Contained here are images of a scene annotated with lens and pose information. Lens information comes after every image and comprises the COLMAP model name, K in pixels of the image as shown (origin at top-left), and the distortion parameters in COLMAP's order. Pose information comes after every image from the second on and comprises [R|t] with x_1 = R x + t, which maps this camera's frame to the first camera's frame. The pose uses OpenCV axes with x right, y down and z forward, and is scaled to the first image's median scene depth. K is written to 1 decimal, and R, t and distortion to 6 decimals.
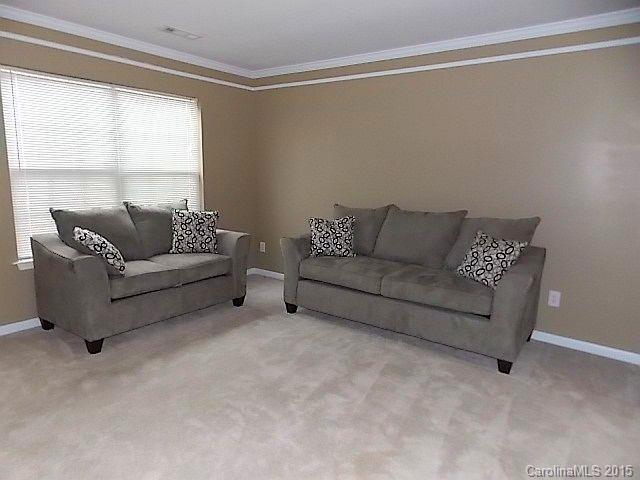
lens RADIAL K [[425.6, 0, 320.4], [0, 425.6, 239.9], [0, 0, 1]] dist [-0.008354, -0.002833]
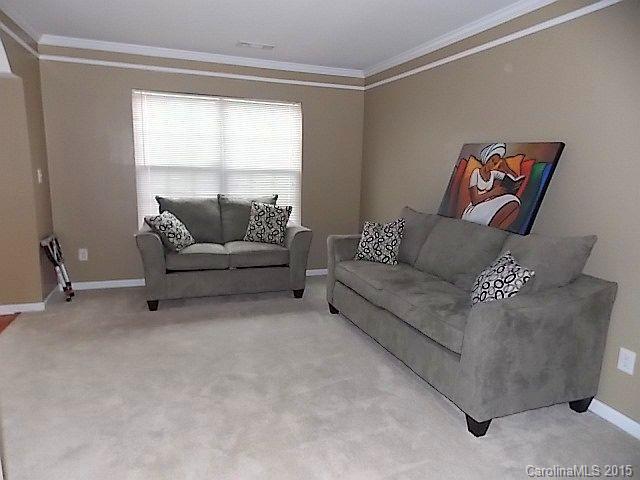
lens RADIAL K [[425.6, 0, 320.3], [0, 425.6, 237.4], [0, 0, 1]] dist [-0.008354, -0.002833]
pose [[0.847852, 0.099028, -0.520904, 0.420529], [-0.103393, 0.994424, 0.020760, -0.022711], [0.520056, 0.036256, 0.853363, 0.129324]]
